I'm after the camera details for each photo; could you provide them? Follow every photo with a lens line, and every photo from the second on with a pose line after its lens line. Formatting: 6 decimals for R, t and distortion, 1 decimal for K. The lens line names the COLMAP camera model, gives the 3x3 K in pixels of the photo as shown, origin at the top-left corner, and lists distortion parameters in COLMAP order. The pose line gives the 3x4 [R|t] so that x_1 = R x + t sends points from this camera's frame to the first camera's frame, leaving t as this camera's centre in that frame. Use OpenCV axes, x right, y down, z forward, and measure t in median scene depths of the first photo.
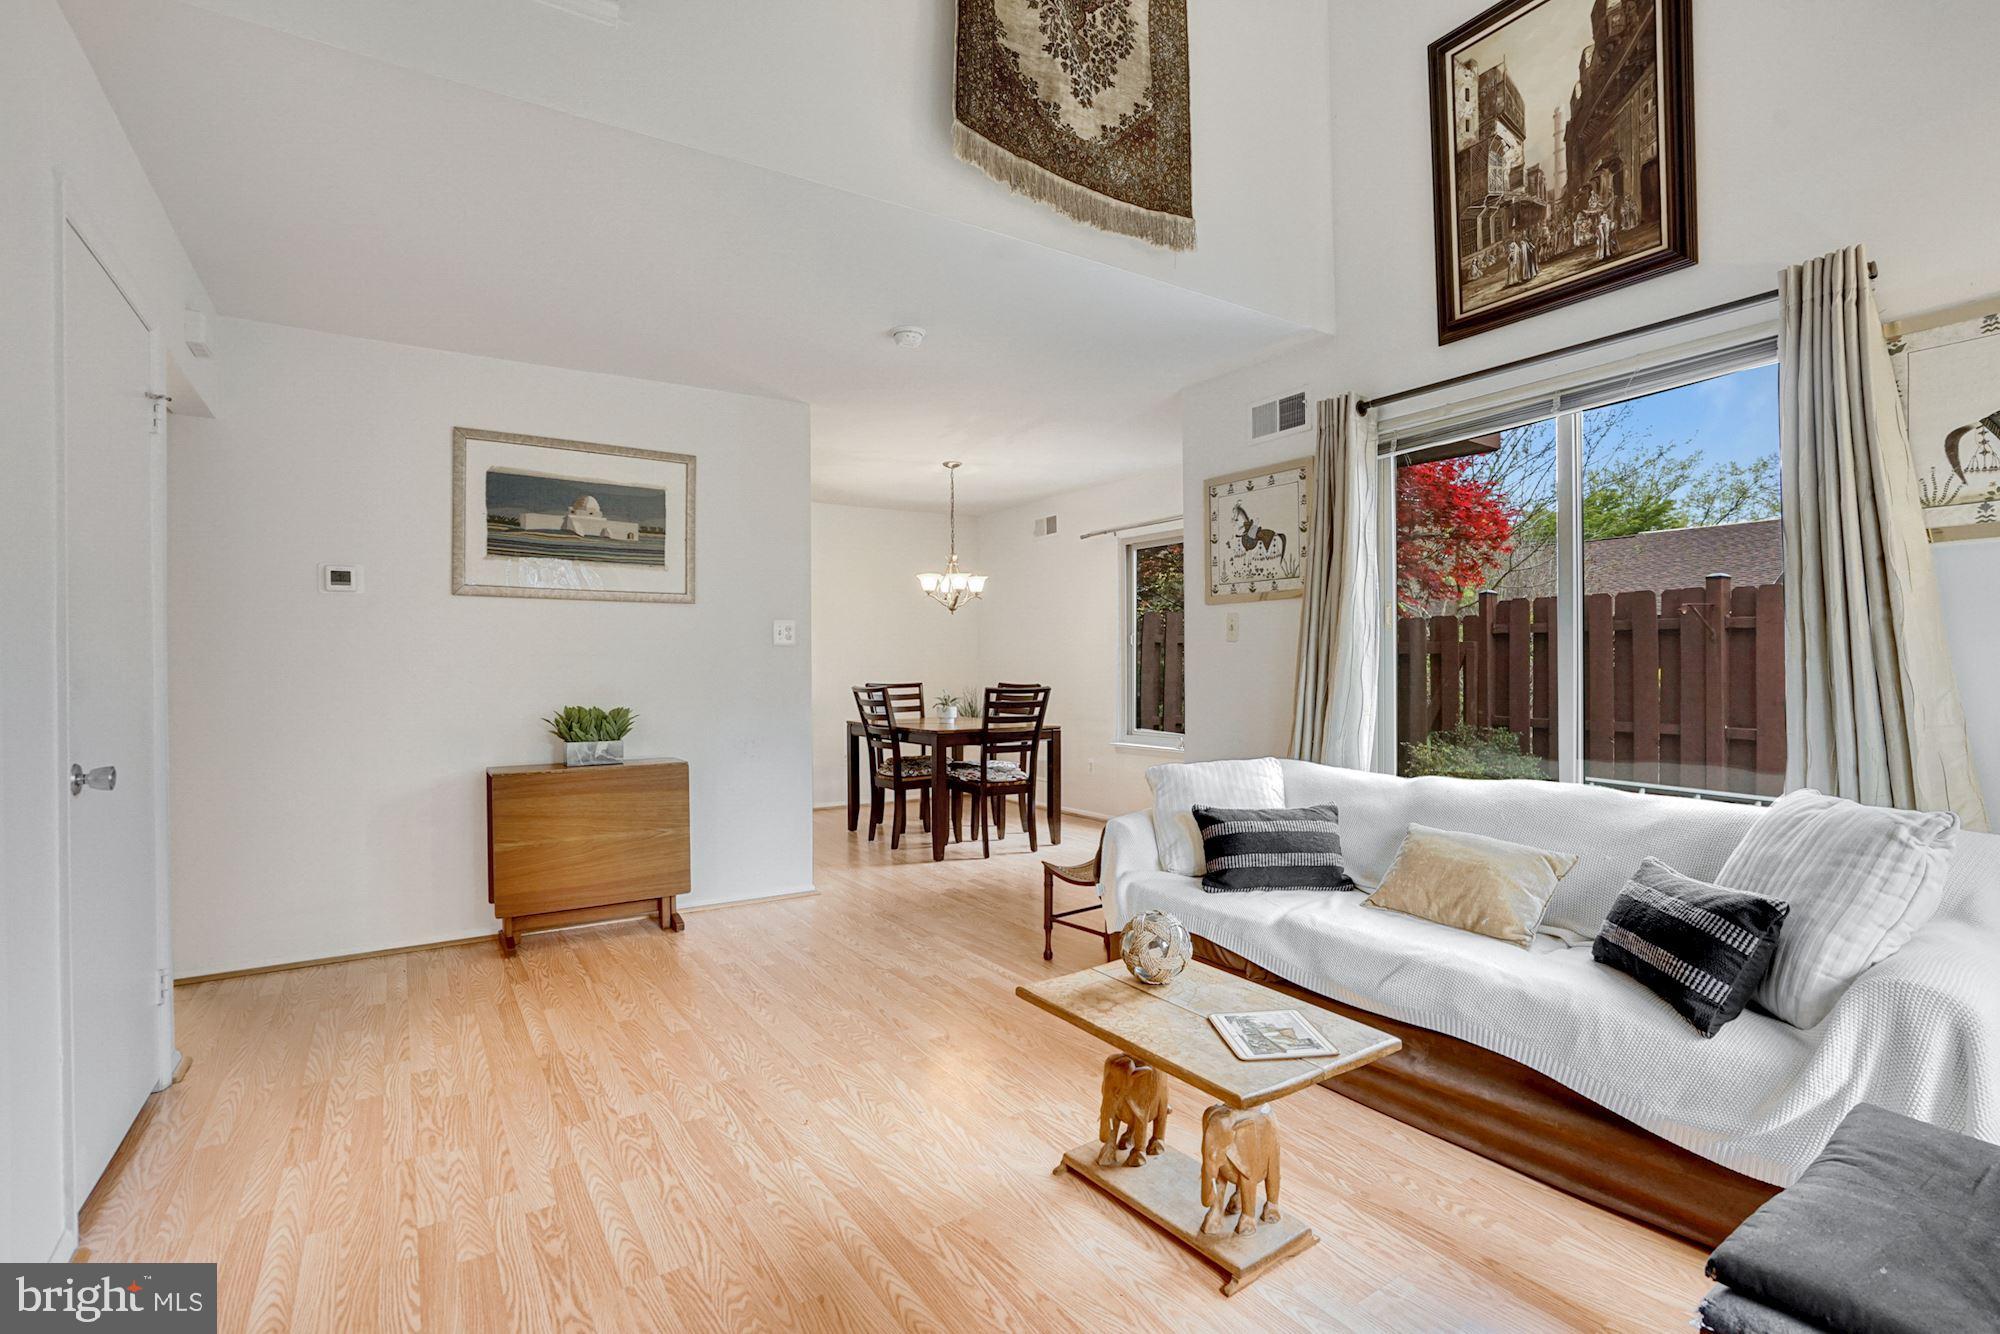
lens RADIAL K [[920.5, 0, 983.5], [0, 920.5, 665.3], [0, 0, 1]] dist [-0.024724, 0.000463]
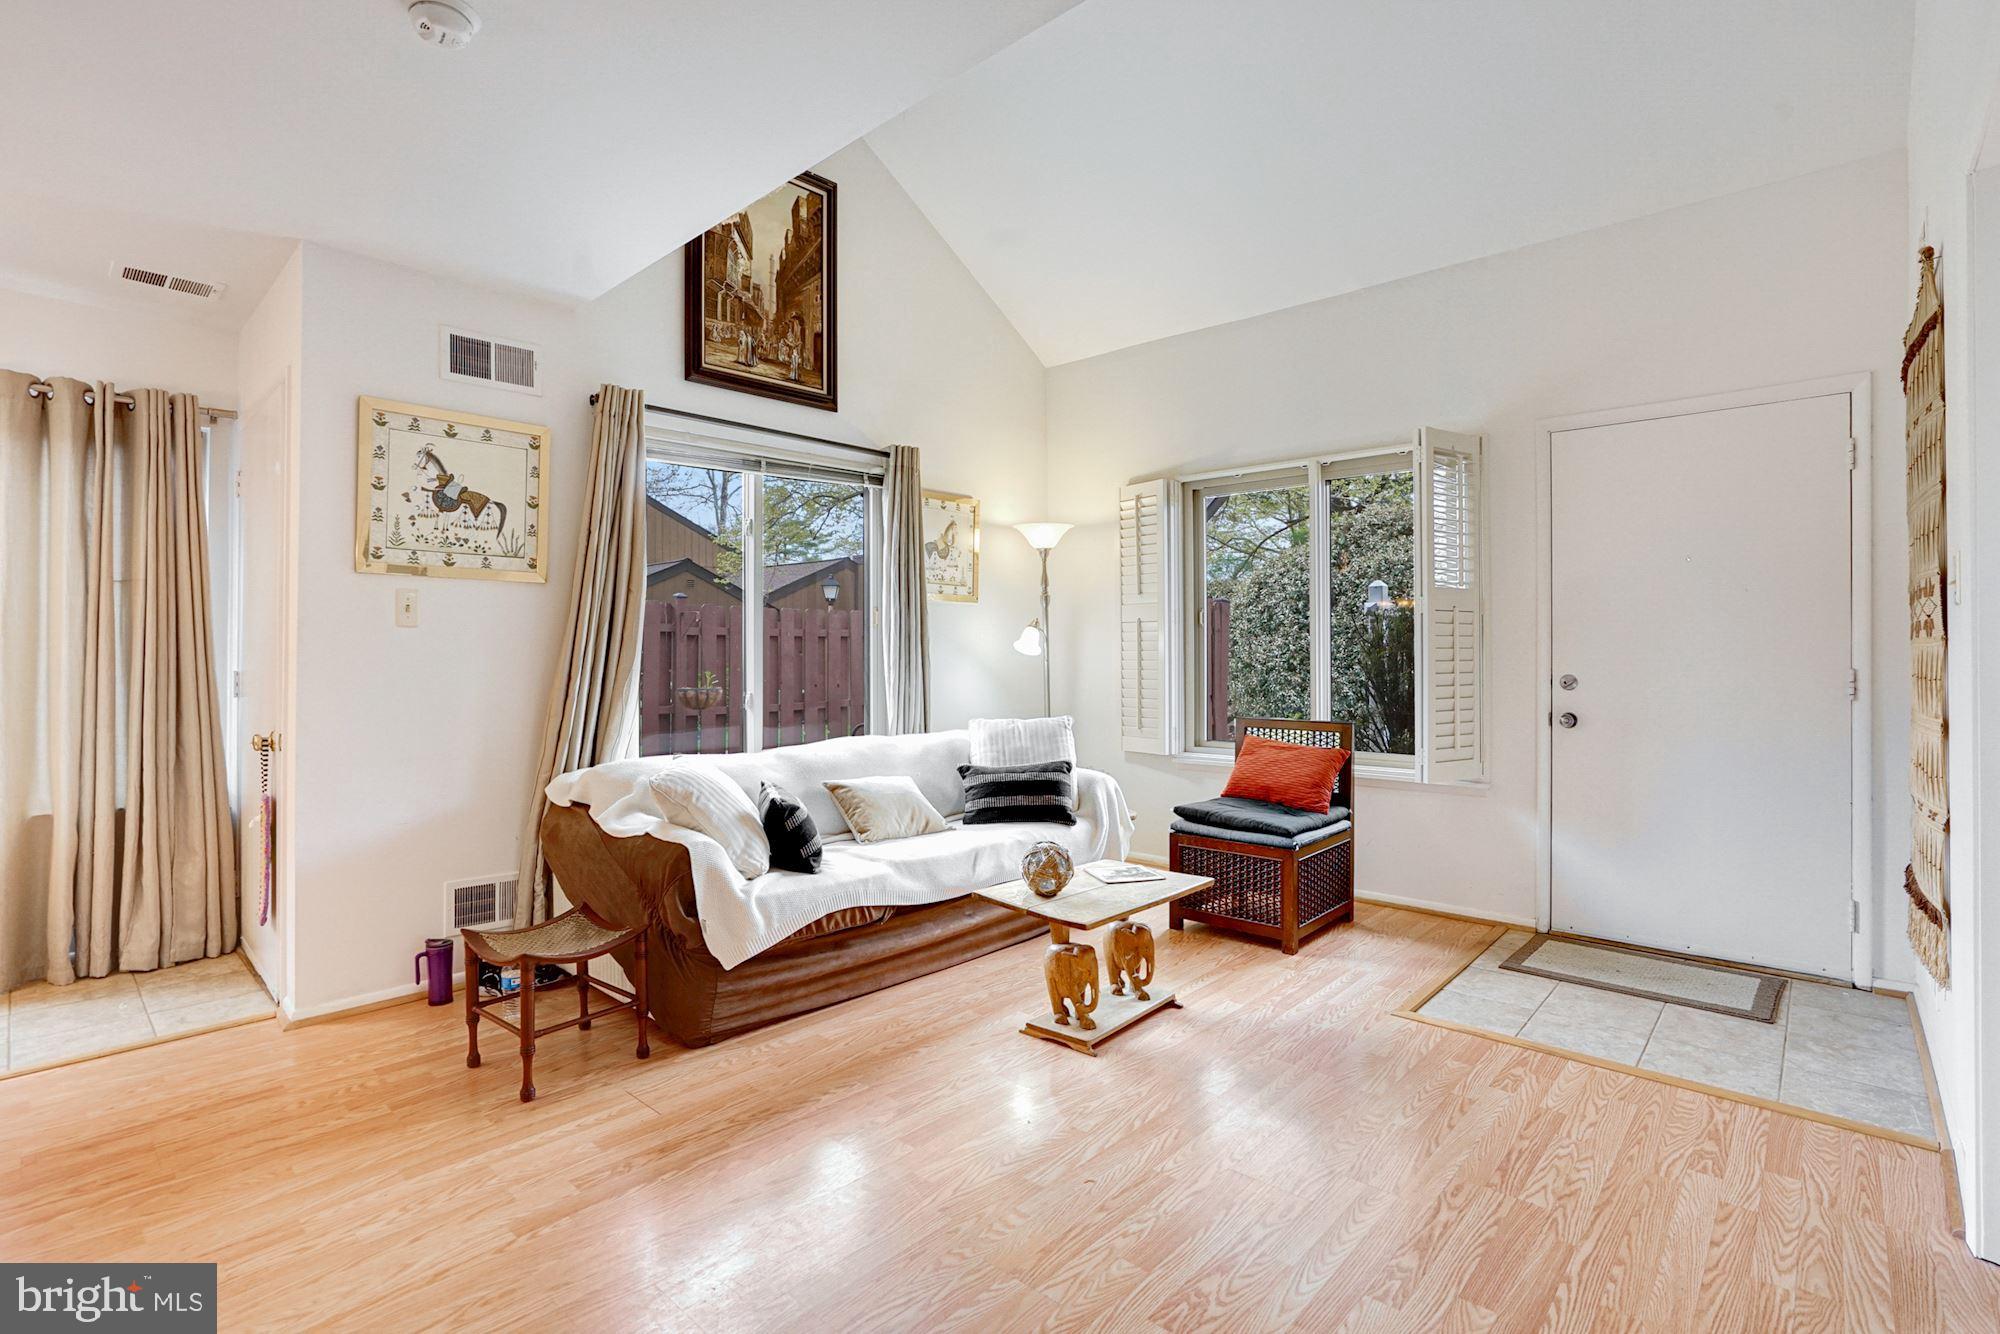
lens RADIAL K [[920.5, 0, 984.3], [0, 920.5, 646.7], [0, 0, 1]] dist [-0.024724, 0.000463]
pose [[-0.240117, 0.008583, 0.970706, -0.735781], [0.001718, 0.999963, -0.008417, -0.003211], [-0.970743, -0.000353, -0.240122, 0.940508]]
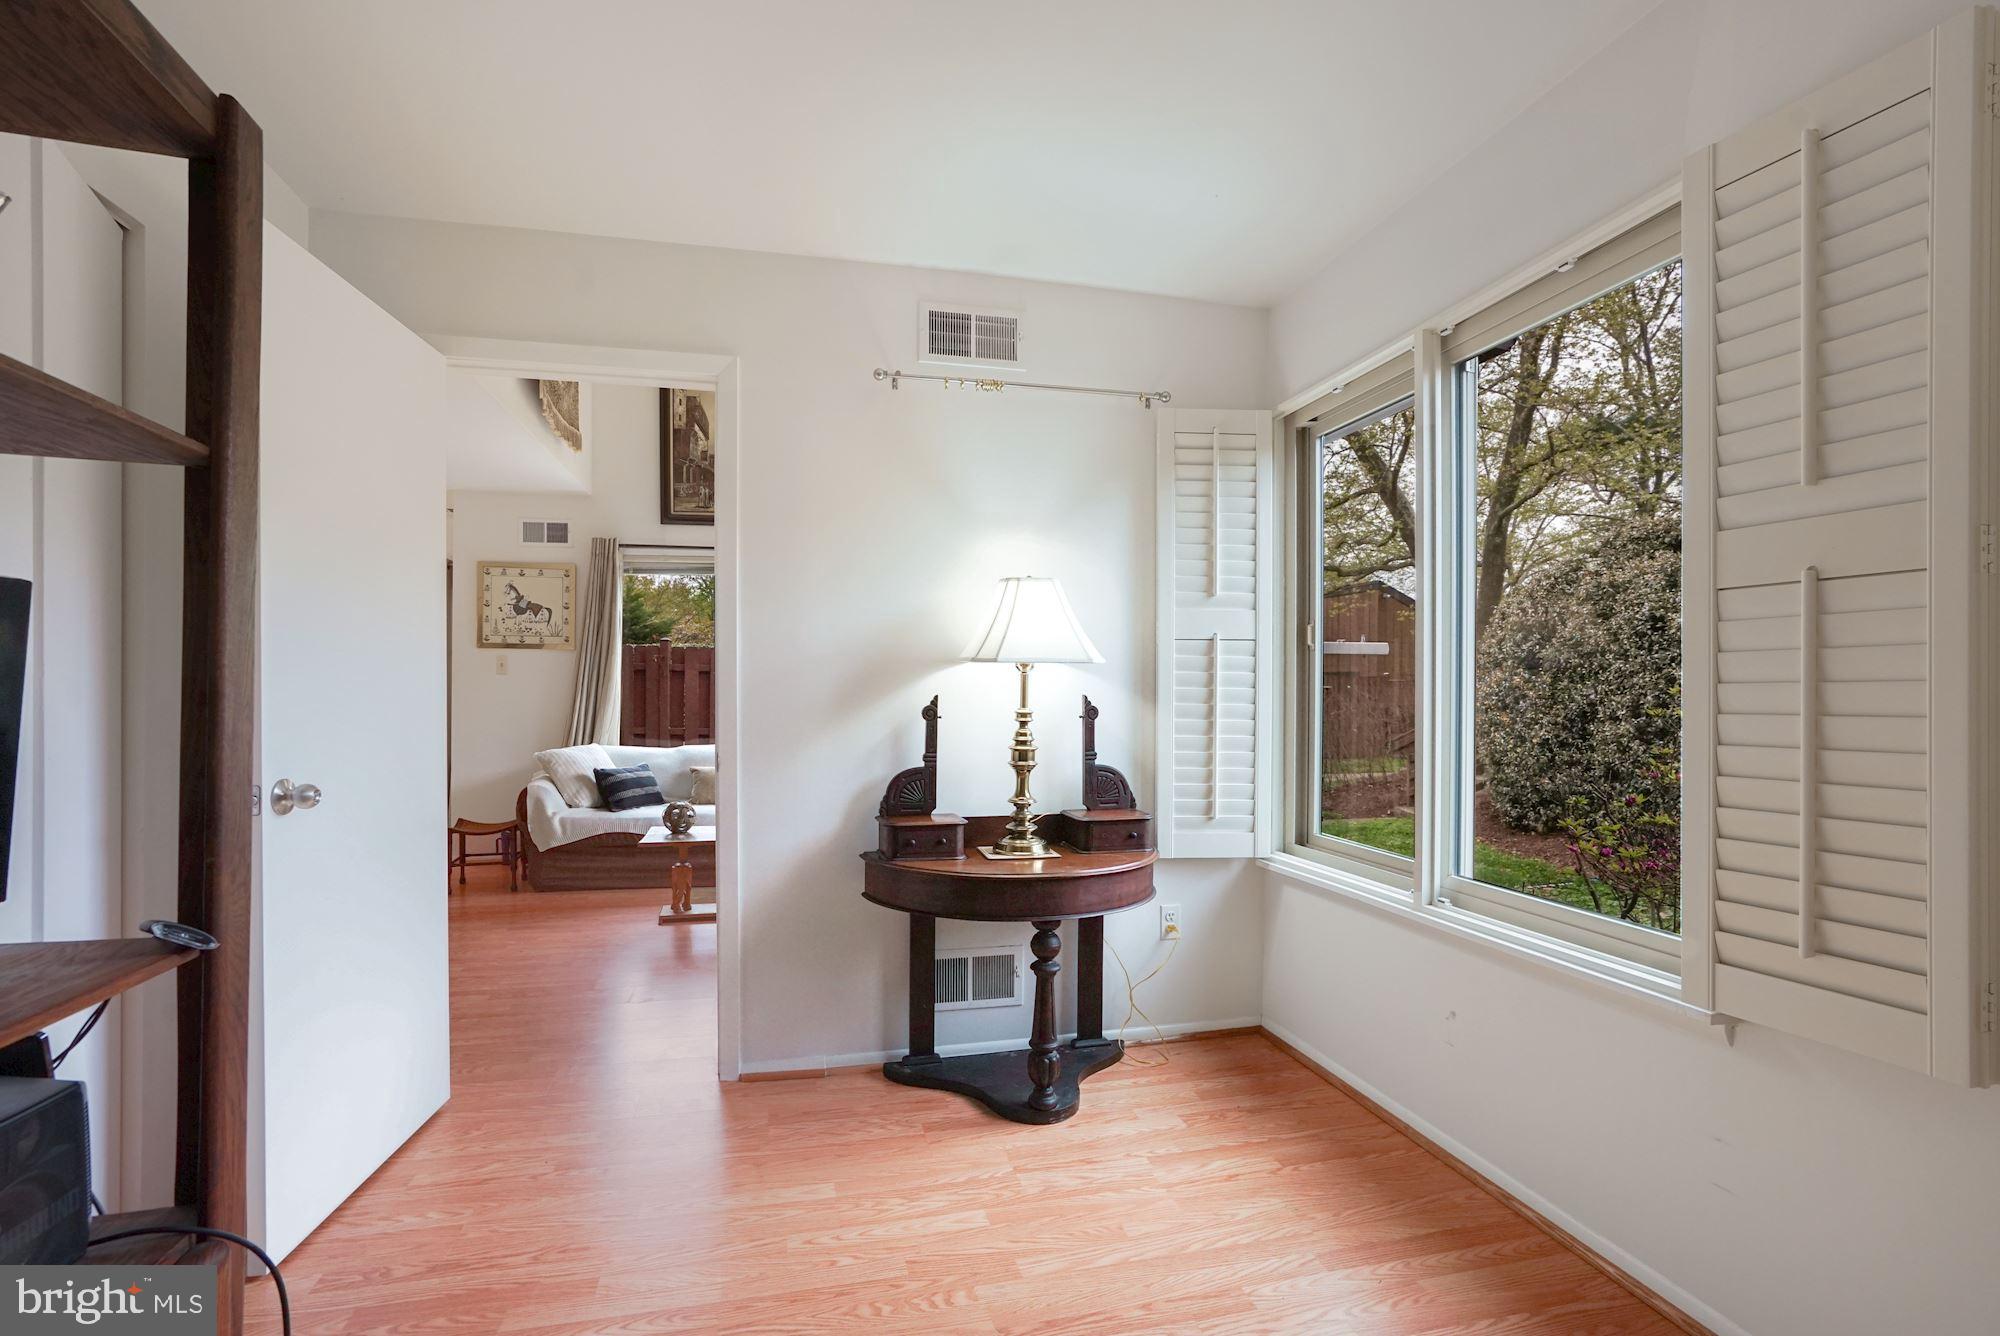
lens RADIAL K [[920.0, 0, 989.0], [0, 920.0, 684.7], [0, 0, 1]] dist [-0.007989, 0.001284]
pose [[0.338519, 0.009511, 0.940912, -1.112157], [-0.002175, 0.999954, -0.009326, 0.003098], [-0.940957, 0.001110, 0.338524, -0.309227]]
